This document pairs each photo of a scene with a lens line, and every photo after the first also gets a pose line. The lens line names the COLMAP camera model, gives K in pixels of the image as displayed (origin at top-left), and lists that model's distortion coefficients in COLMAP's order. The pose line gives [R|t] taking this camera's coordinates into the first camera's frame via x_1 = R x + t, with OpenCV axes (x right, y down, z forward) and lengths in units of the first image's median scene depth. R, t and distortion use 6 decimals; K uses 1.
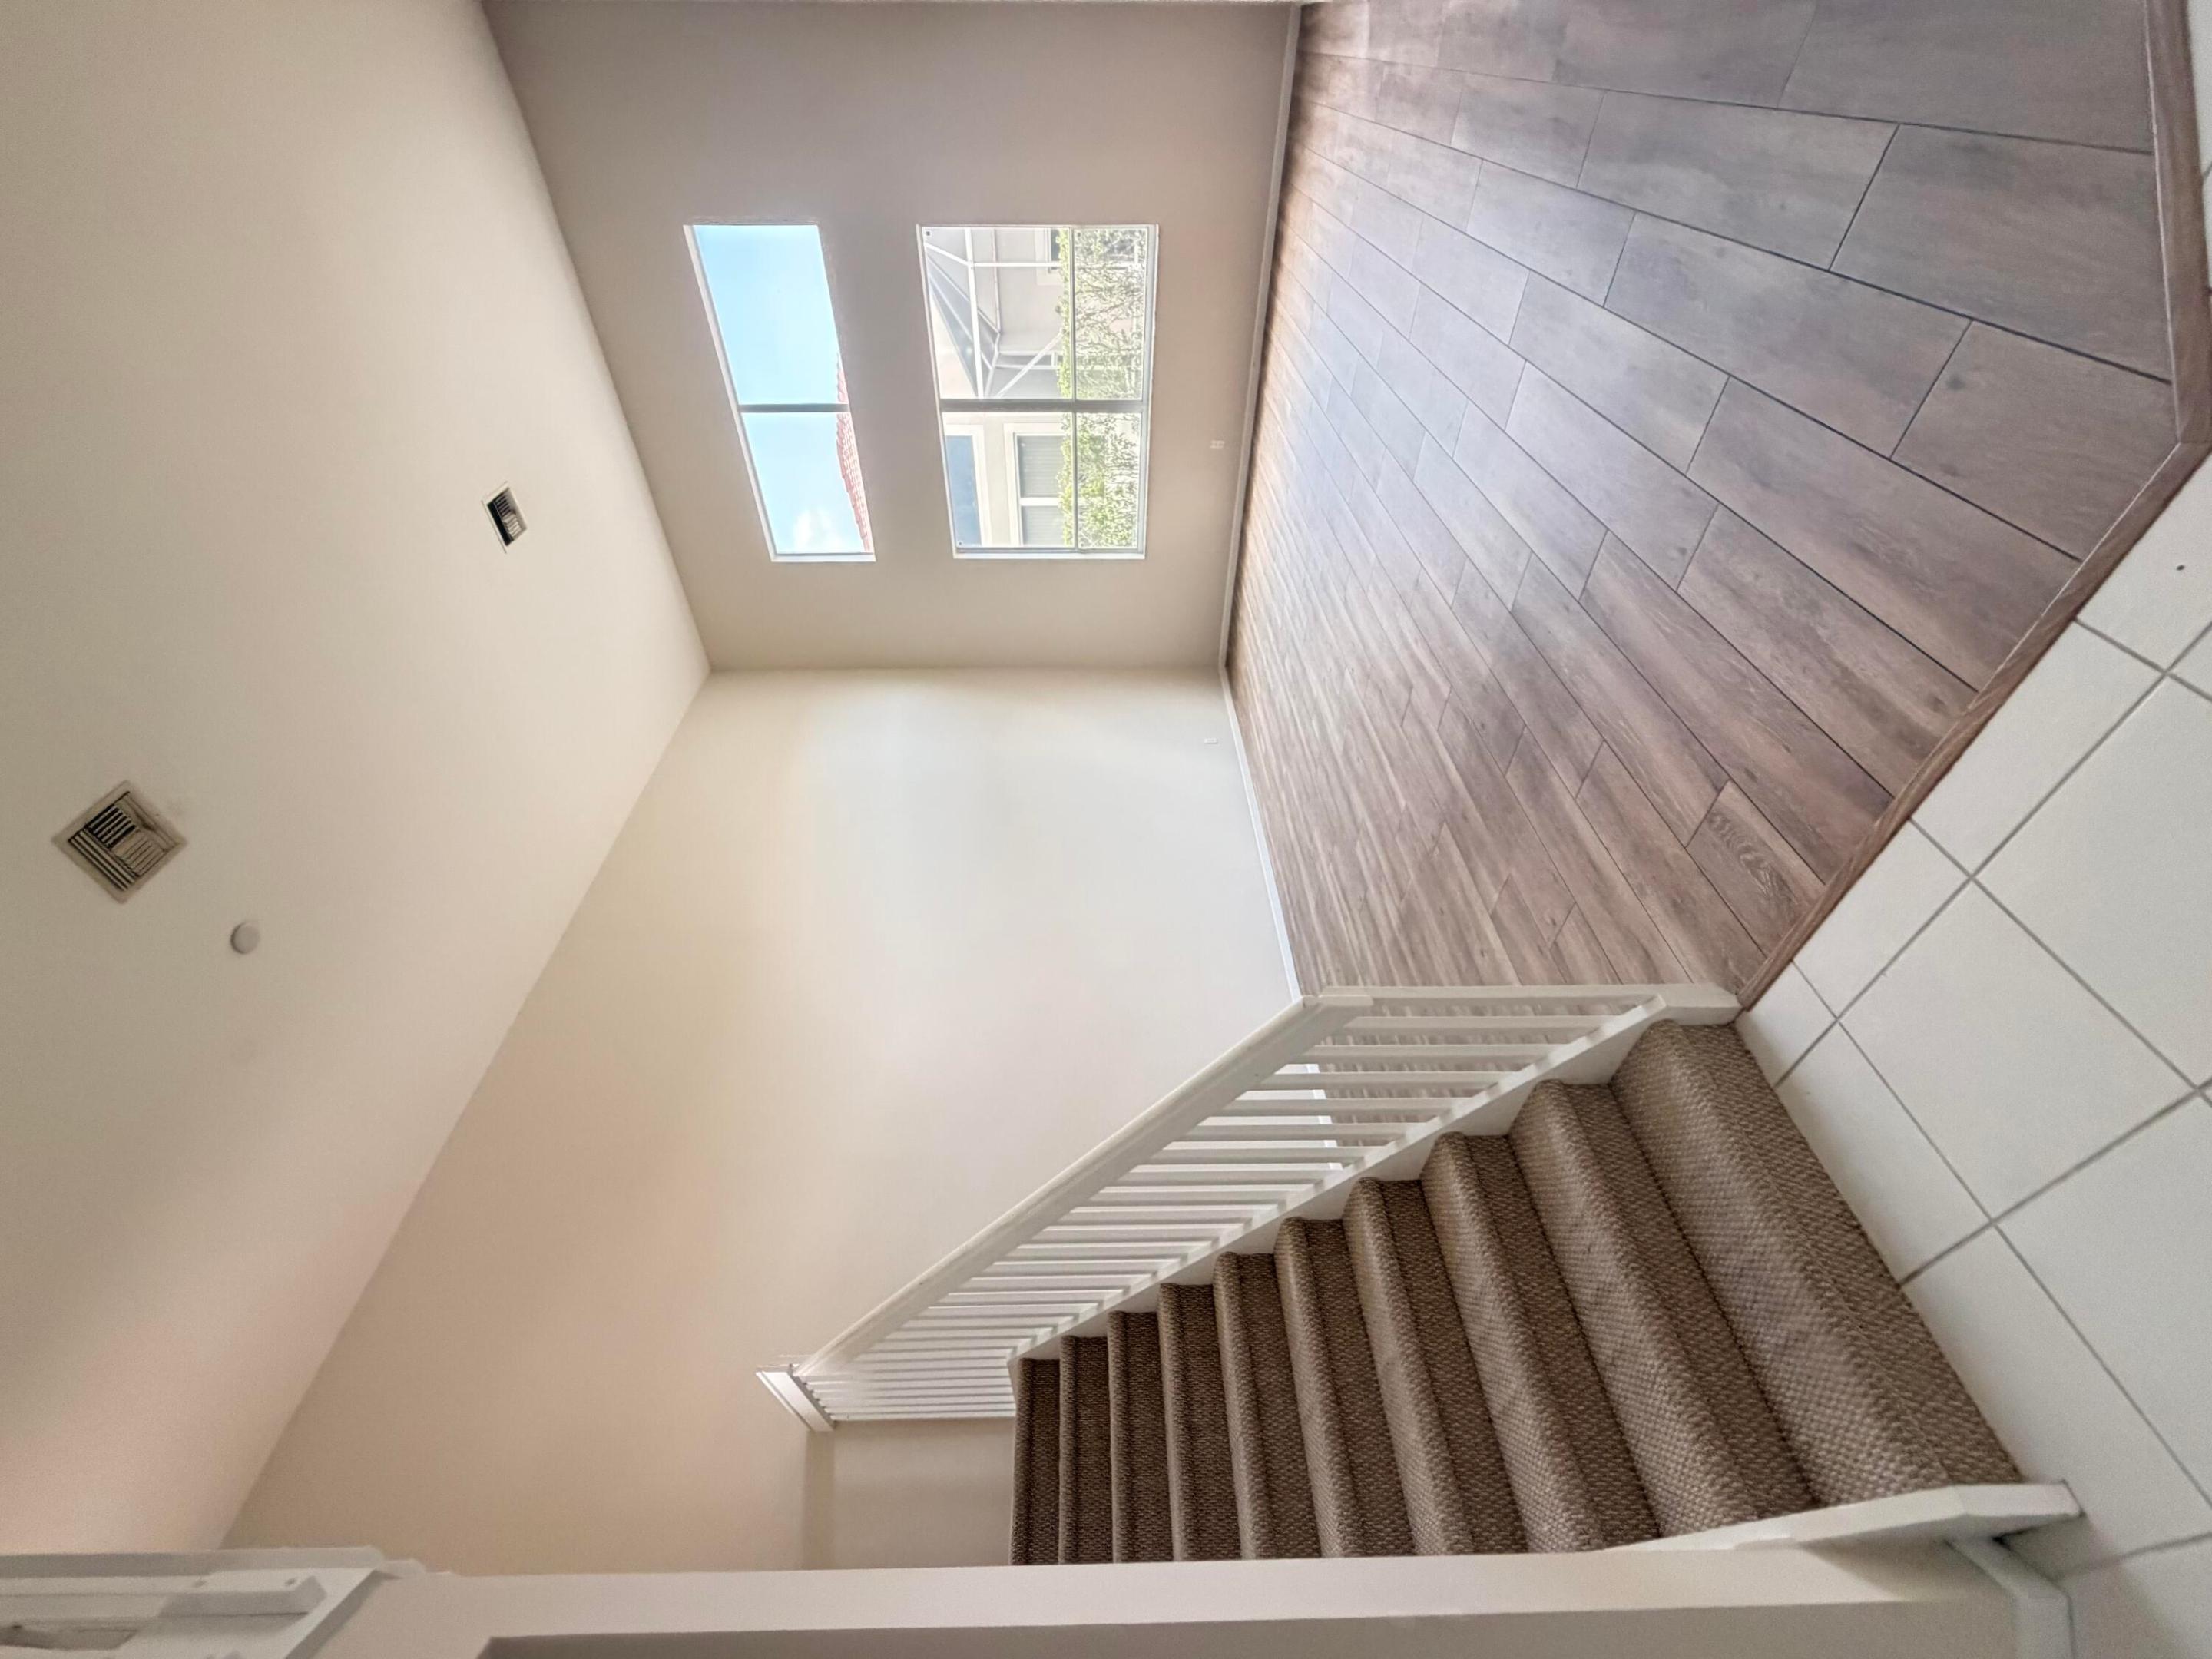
lens RADIAL K [[883.9, 0, 1100.4], [0, 883.9, 830.9], [0, 0, 1]] dist [-0.000159, -0.000186]
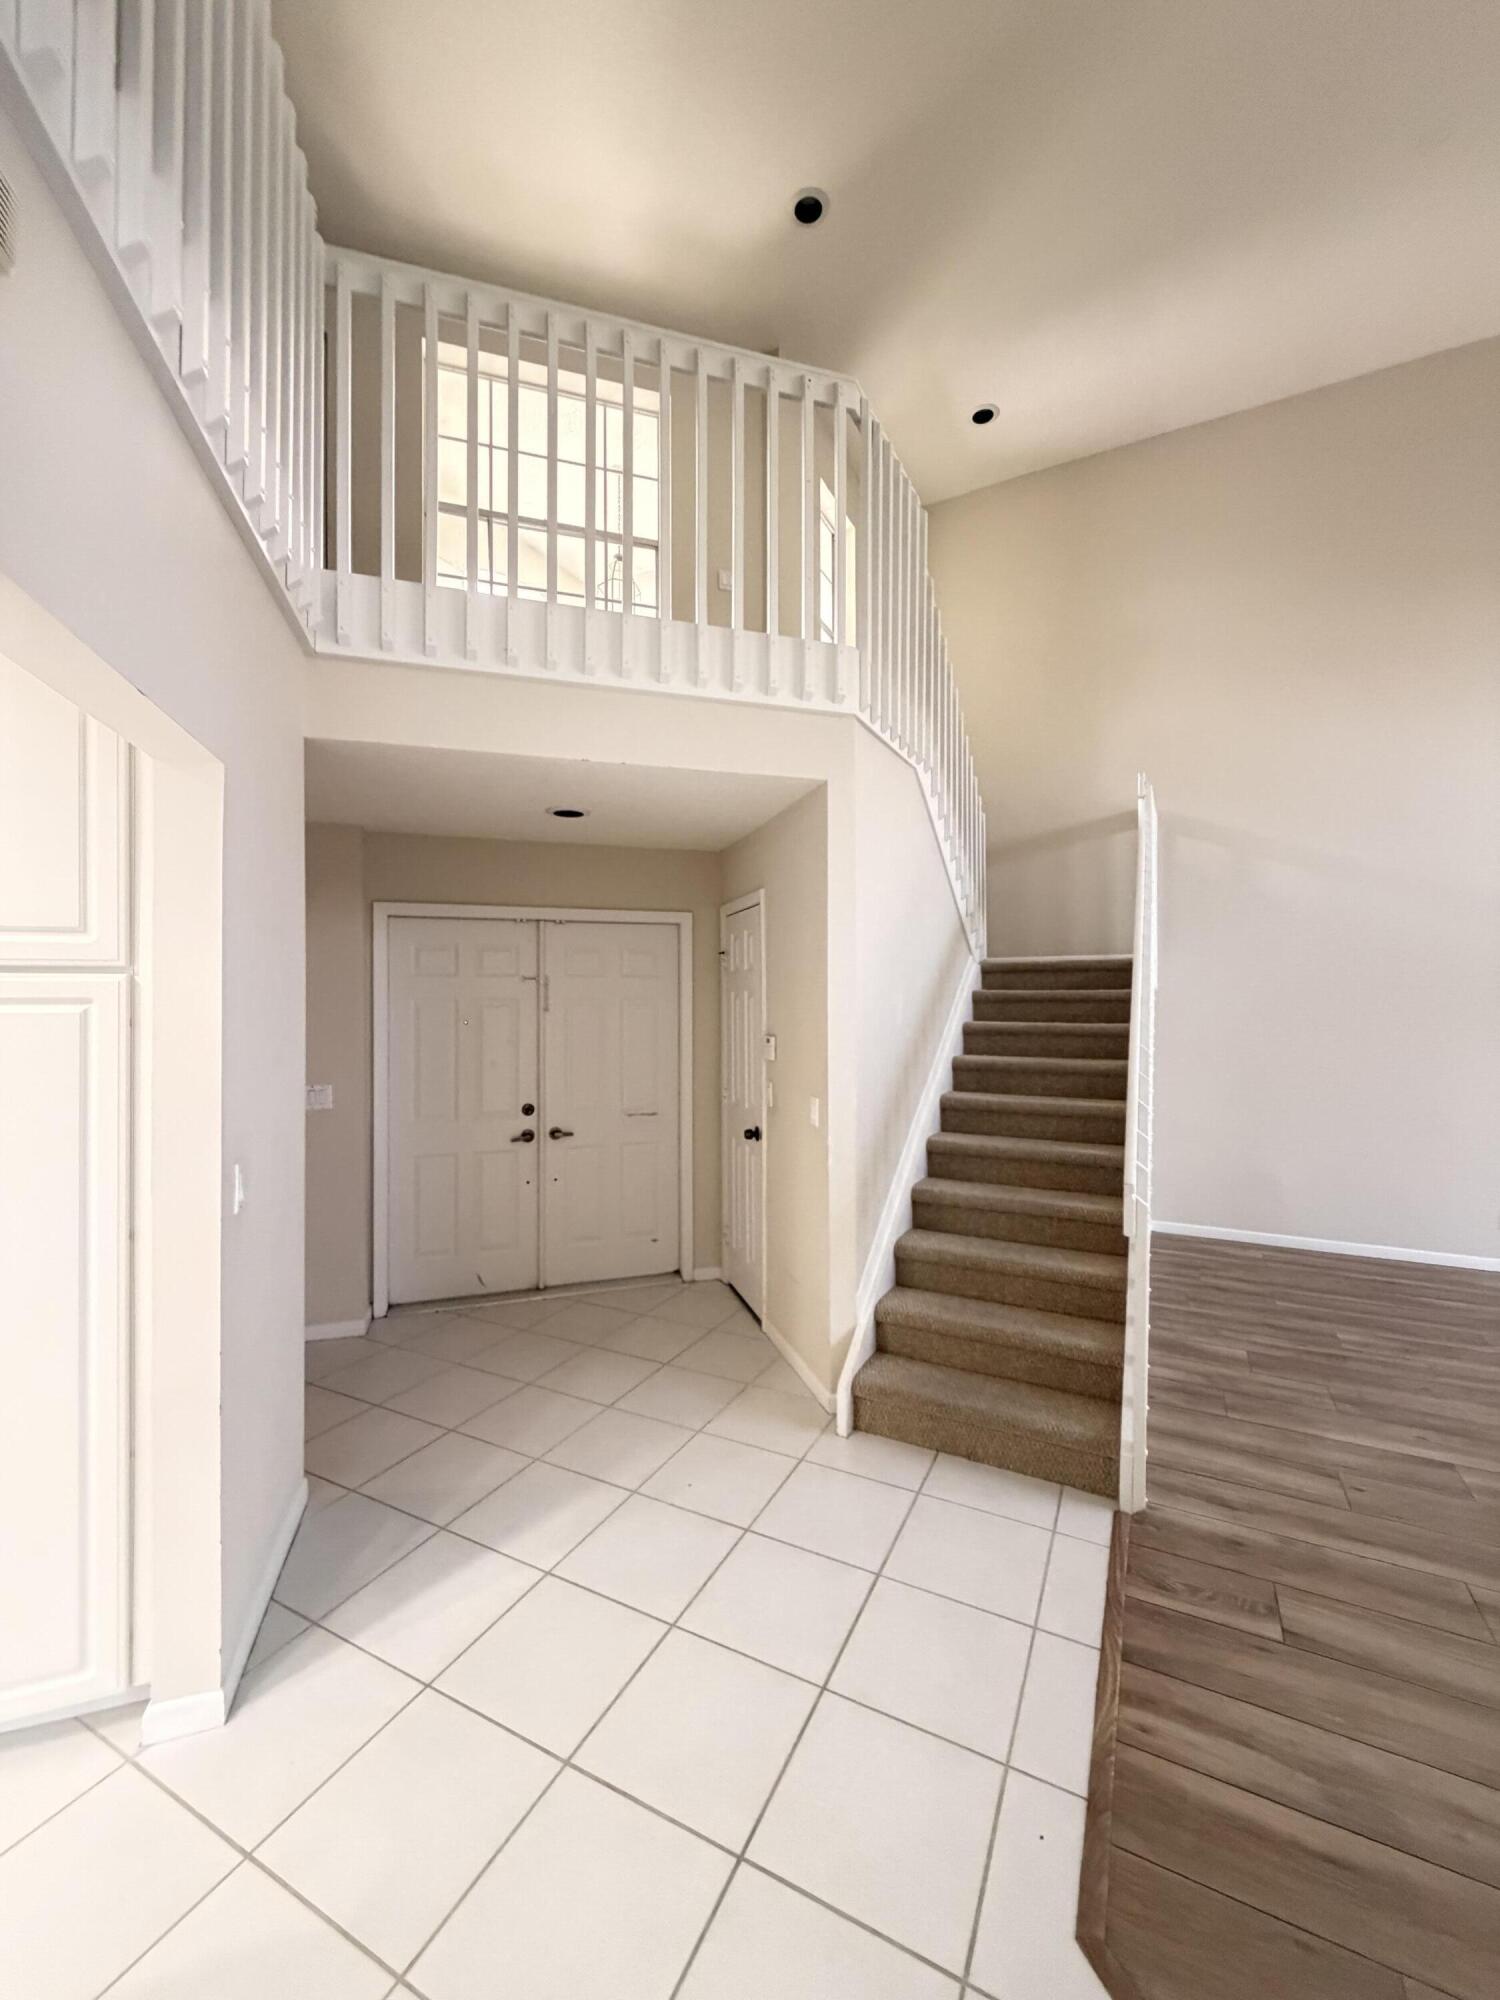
lens RADIAL K [[799.2, 0, 749.1], [0, 799.2, 993.2], [0, 0, 1]] dist [-0.000159, -0.000186]
pose [[-0.020103, 0.999797, 0.001203, -0.035808], [-0.256898, -0.006328, 0.966418, -0.610179], [0.966229, 0.019119, 0.256973, 0.097172]]
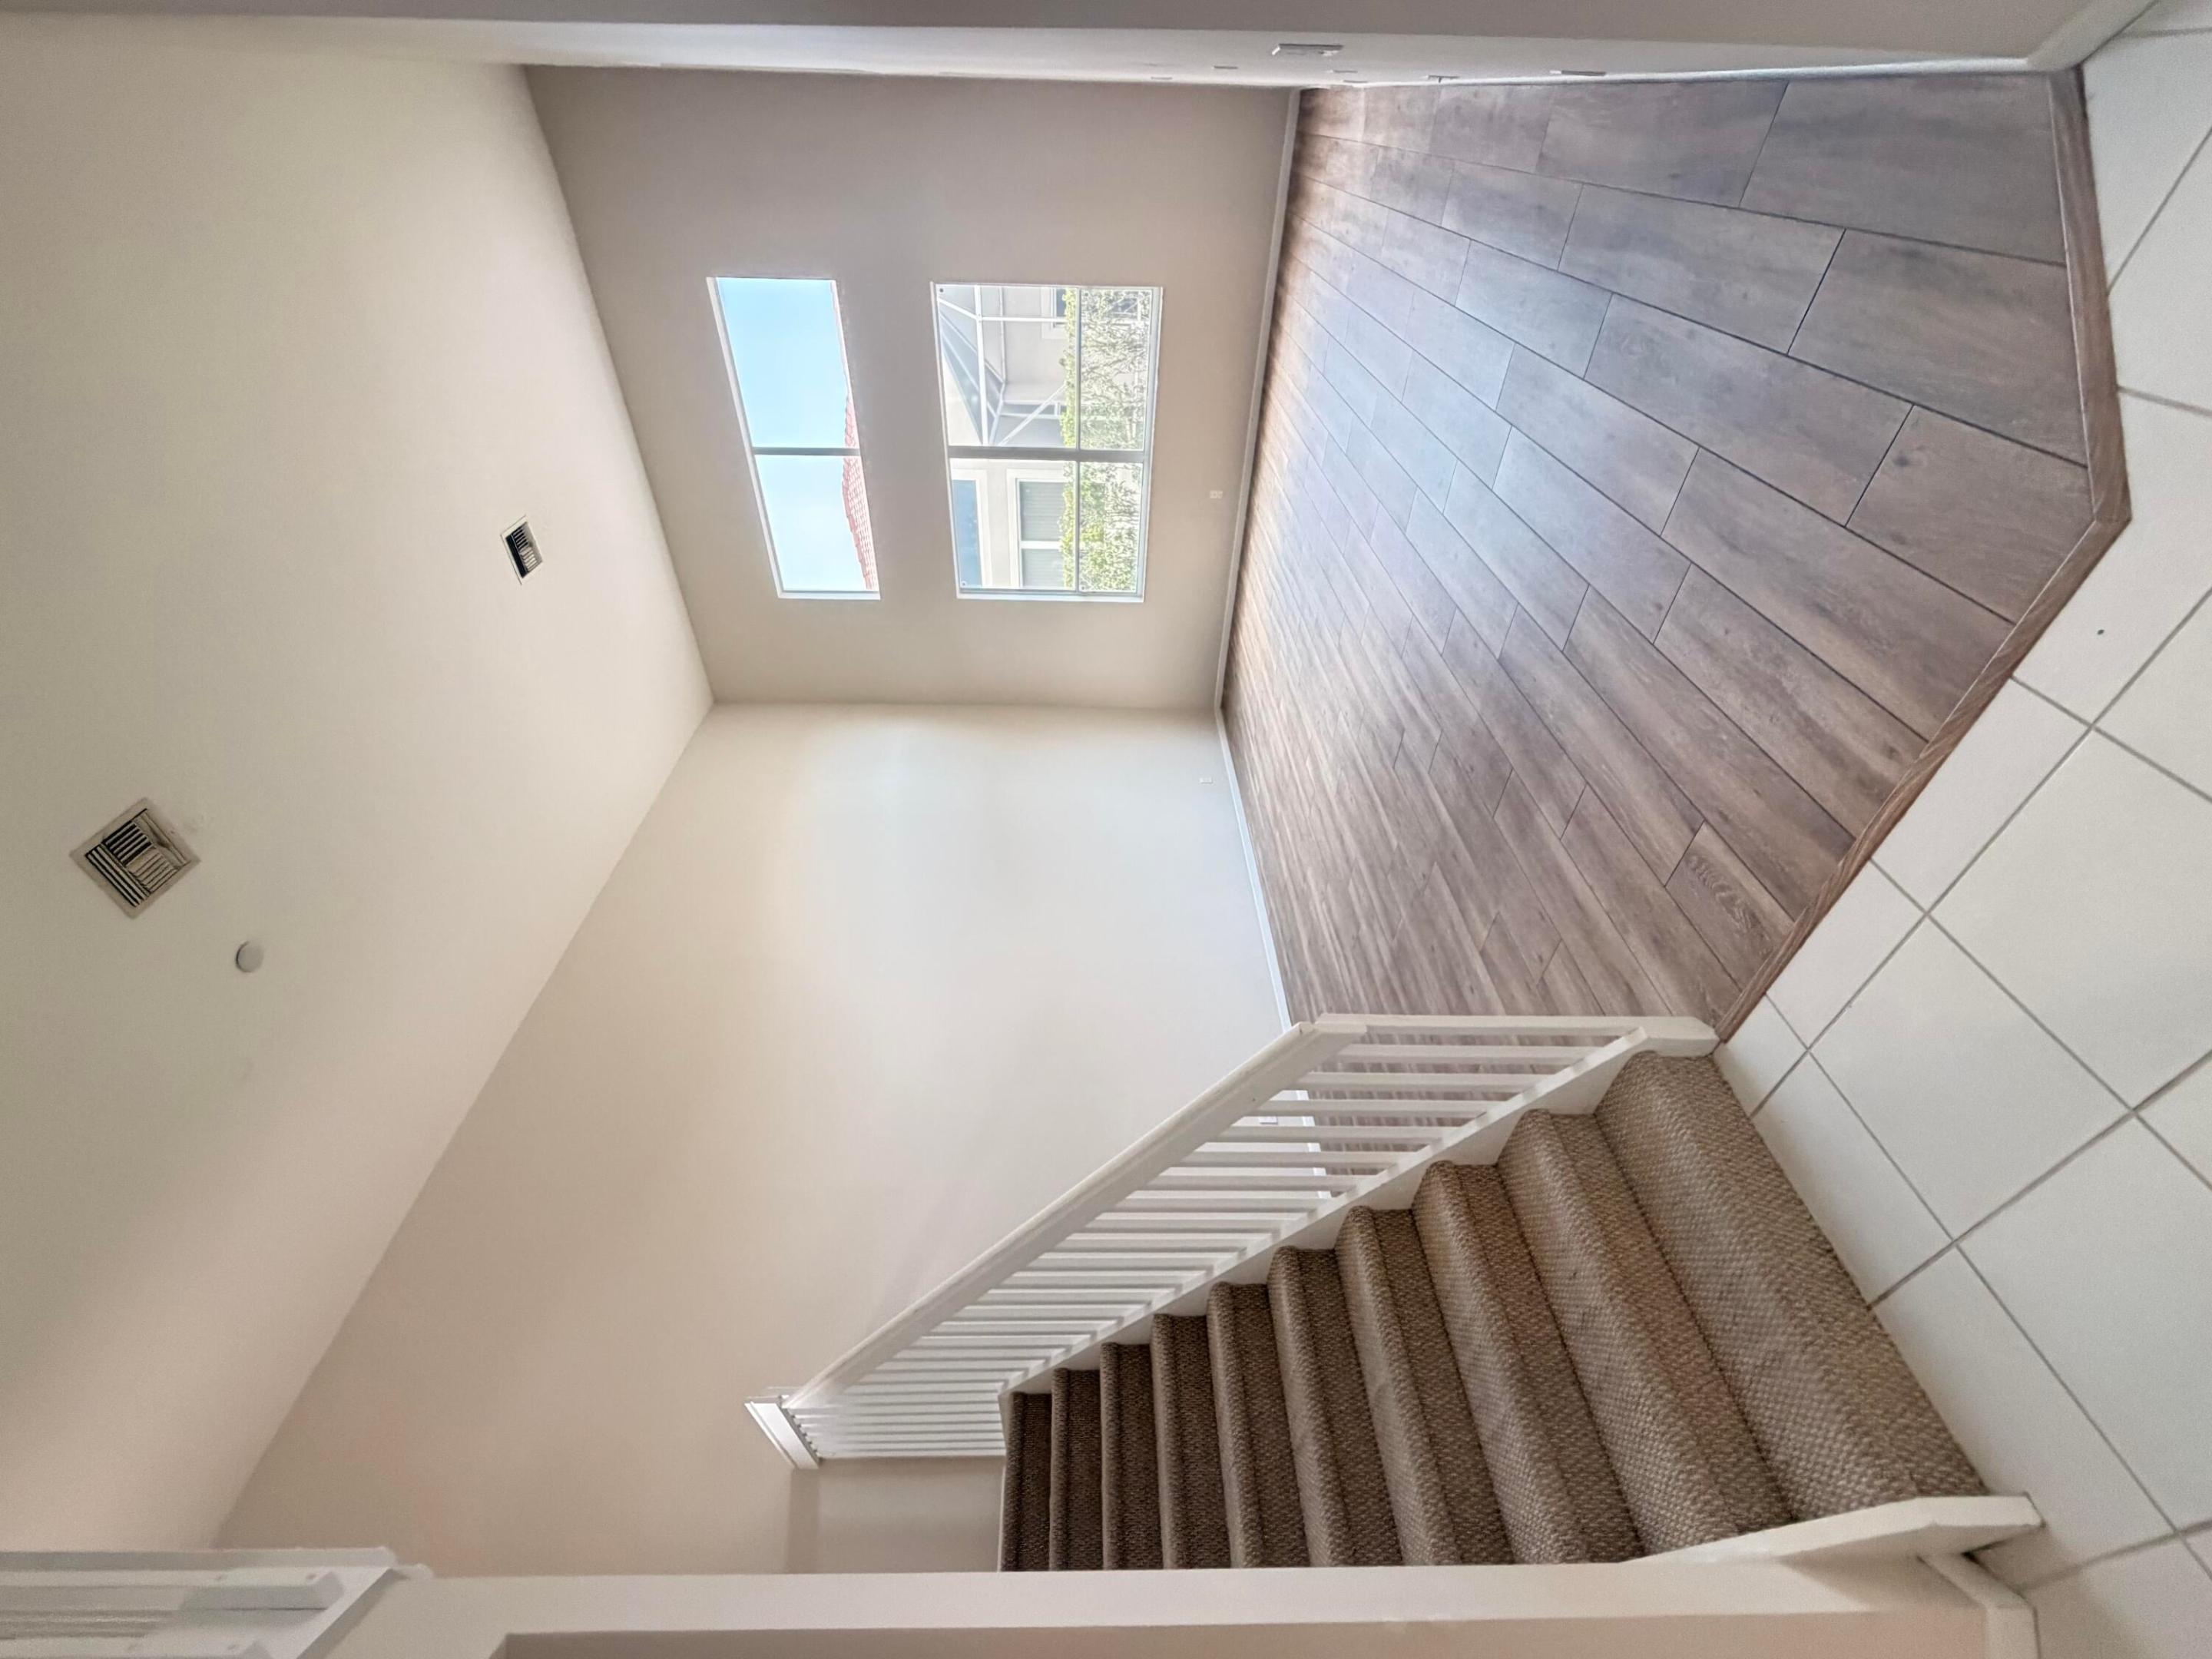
lens RADIAL K [[883.9, 0, 1100.4], [0, 883.9, 830.9], [0, 0, 1]] dist [-0.000159, -0.000186]
pose [[0.999804, 0.017663, 0.008973, -0.013854], [-0.017248, 0.998863, -0.044438, 0.009304], [-0.009747, 0.044274, 0.998972, -0.034509]]
